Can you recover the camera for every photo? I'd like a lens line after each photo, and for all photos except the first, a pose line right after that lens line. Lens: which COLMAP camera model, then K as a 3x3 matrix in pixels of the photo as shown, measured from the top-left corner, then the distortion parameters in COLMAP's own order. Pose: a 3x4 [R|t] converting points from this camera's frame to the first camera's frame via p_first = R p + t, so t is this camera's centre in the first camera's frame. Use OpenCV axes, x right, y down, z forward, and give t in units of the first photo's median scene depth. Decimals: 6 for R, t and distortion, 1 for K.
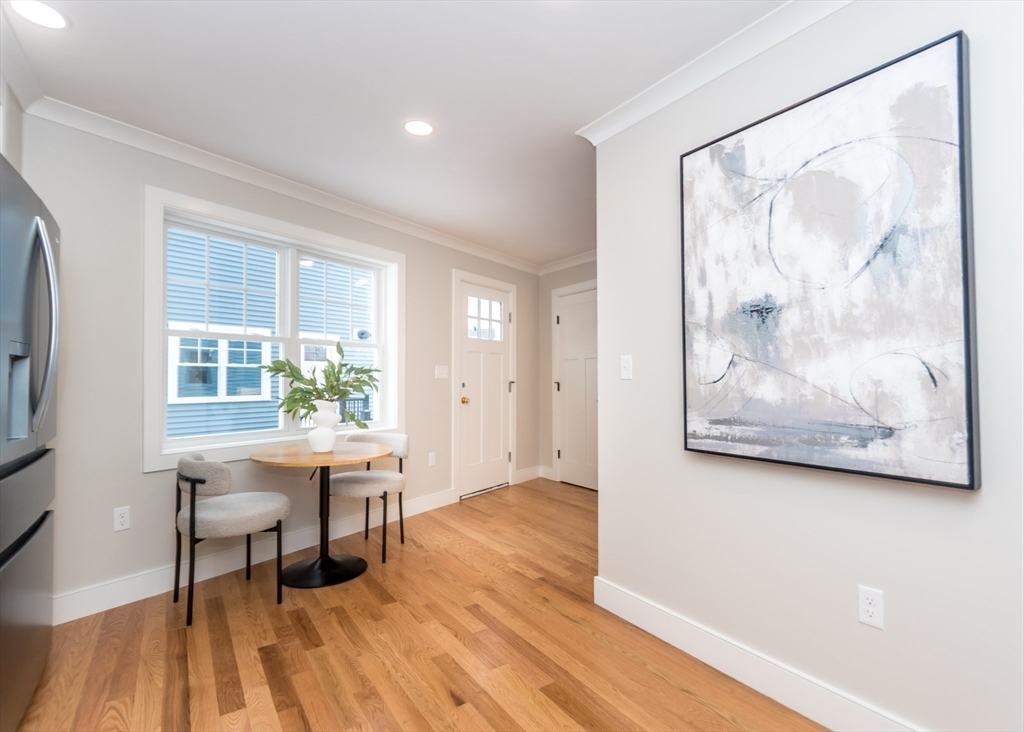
lens RADIAL K [[509.0, 0, 512.0], [0, 509.0, 366.0], [0, 0, 1]] dist [-0.002193, -0.000953]
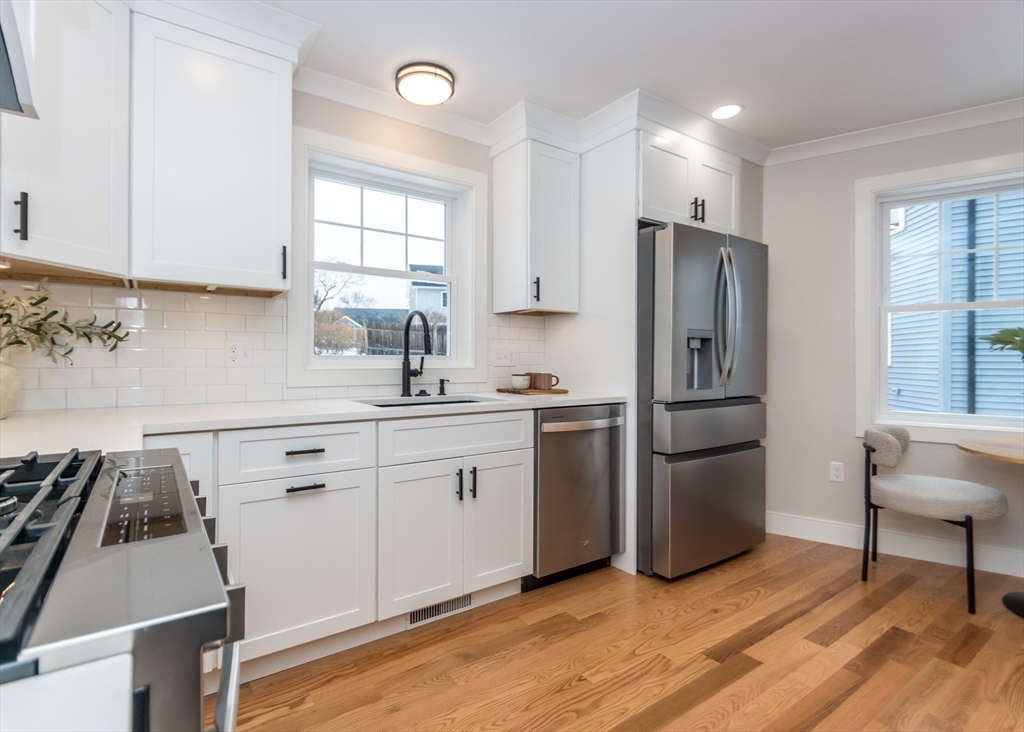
lens RADIAL K [[495.1, 0, 485.9], [0, 495.1, 352.9], [0, 0, 1]] dist [0.002800, 0.000508]
pose [[0.010541, -0.008656, -0.999907, 0.454158], [0.019160, 0.999781, -0.008453, 0.022018], [0.999761, -0.019069, 0.010705, 0.215321]]
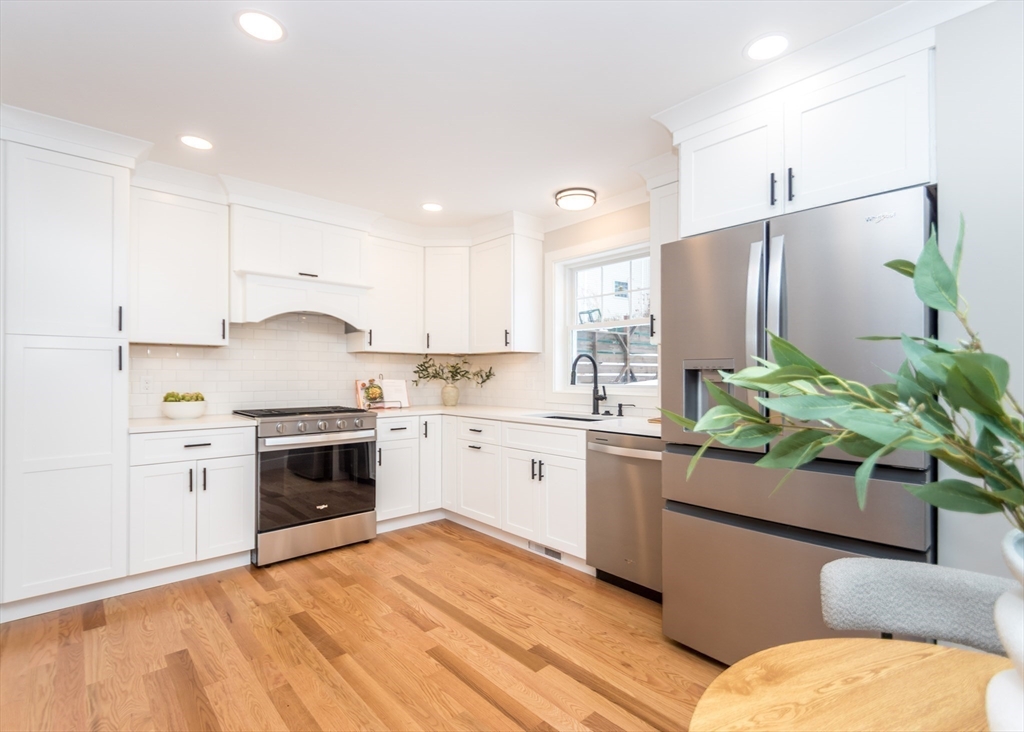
lens RADIAL K [[485.4, 0, 512.3], [0, 485.4, 380.6], [0, 0, 1]] dist [-0.001199, -0.000413]
pose [[-0.988396, 0.000919, -0.151895, -0.207372], [0.003425, 0.999862, -0.016237, 0.025846], [0.151859, -0.016569, -0.988263, 1.568330]]
